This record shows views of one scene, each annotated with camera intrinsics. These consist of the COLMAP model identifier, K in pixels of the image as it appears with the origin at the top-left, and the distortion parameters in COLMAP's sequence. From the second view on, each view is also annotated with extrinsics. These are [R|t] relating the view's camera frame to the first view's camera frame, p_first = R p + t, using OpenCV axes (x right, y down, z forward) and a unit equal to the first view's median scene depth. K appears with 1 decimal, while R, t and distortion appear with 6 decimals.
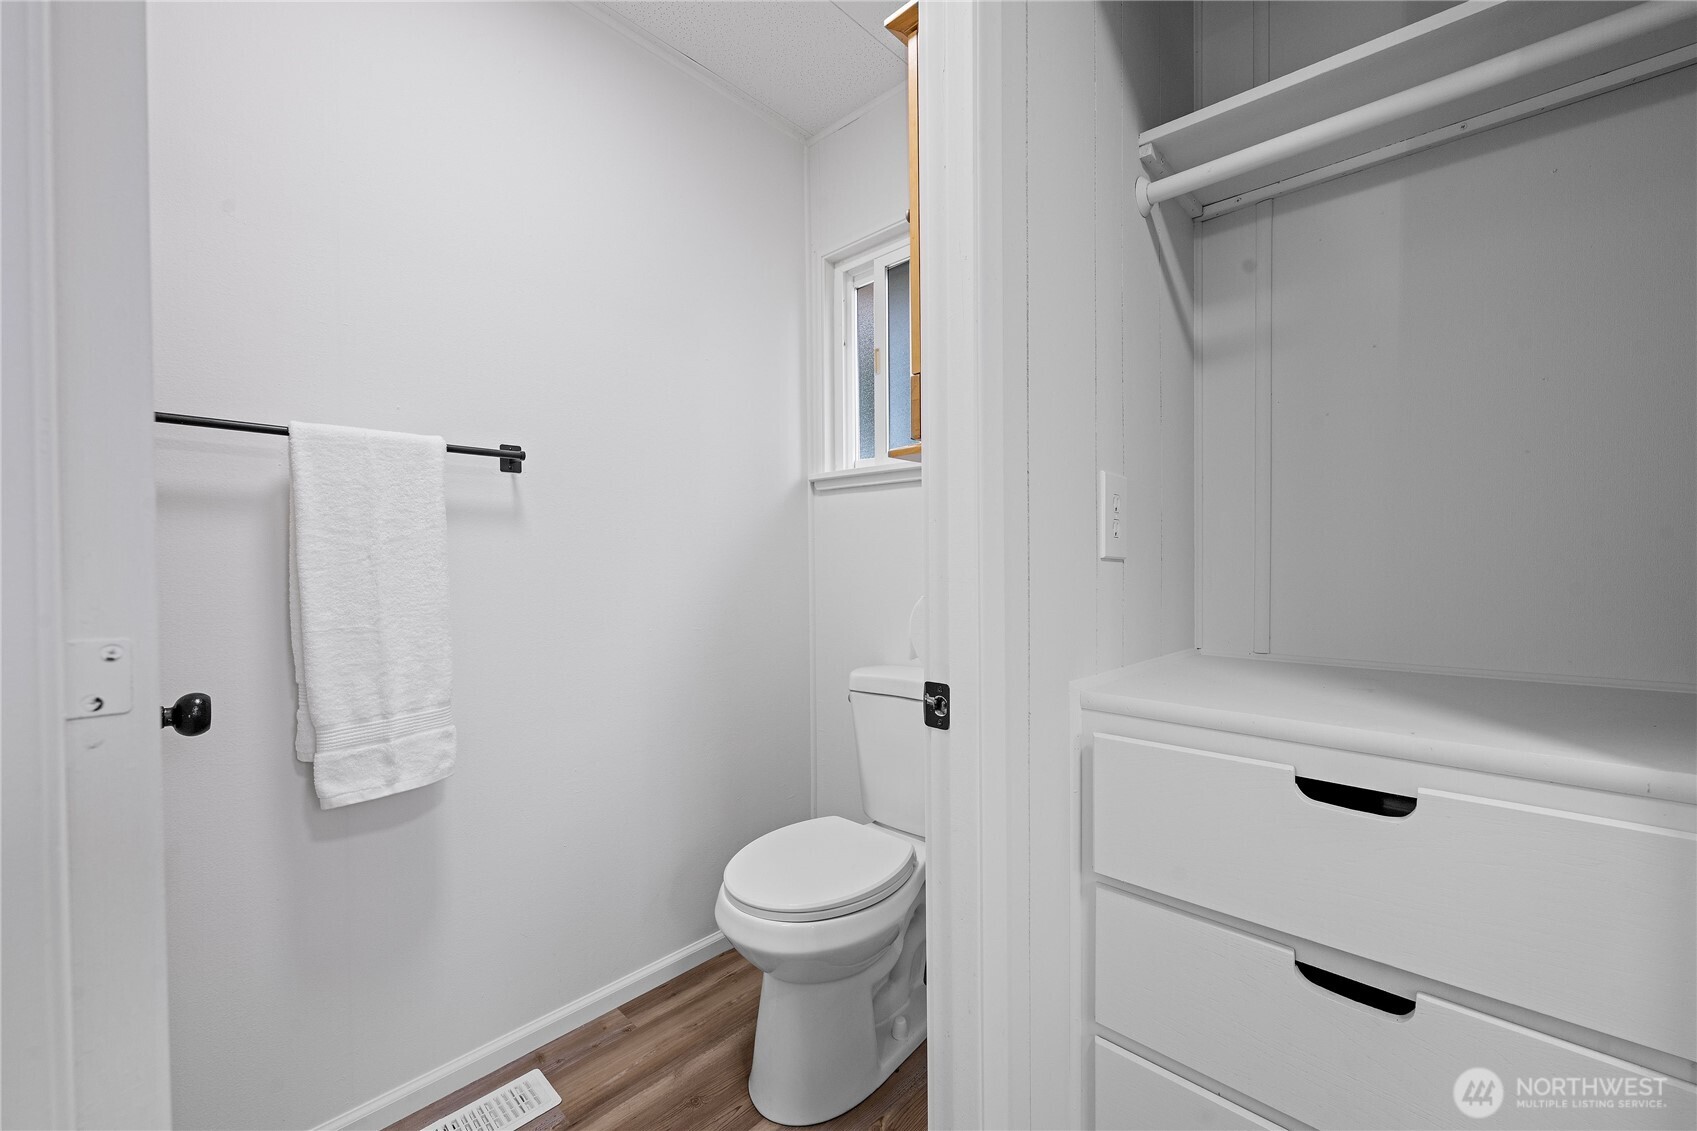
lens RADIAL K [[670.2, 0, 845.6], [0, 670.2, 568.9], [0, 0, 1]] dist [-0.001172, -0.000117]
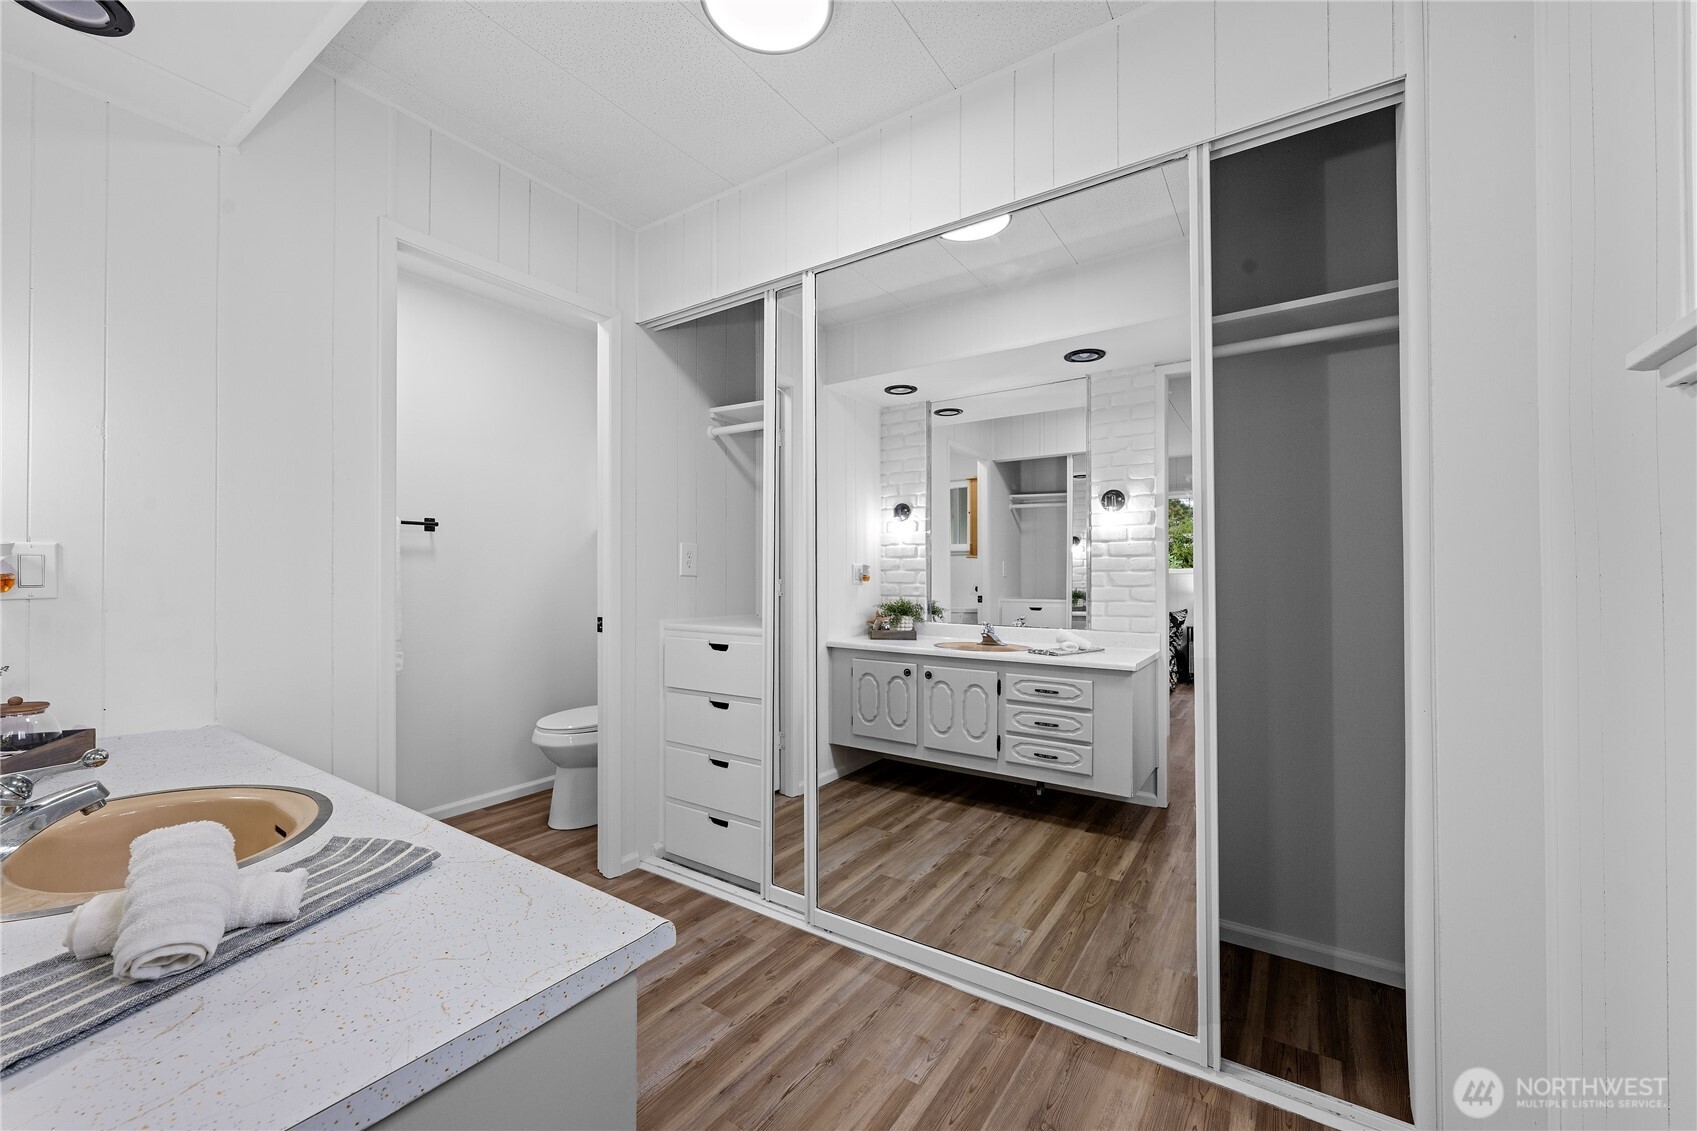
lens RADIAL K [[670.2, 0, 845.6], [0, 670.2, 568.9], [0, 0, 1]] dist [-0.001172, -0.000117]
pose [[0.985810, 0.006939, 0.167723, 0.444667], [-0.004042, 0.999837, -0.017607, 0.000306], [-0.167818, 0.016679, 0.985677, -1.333411]]
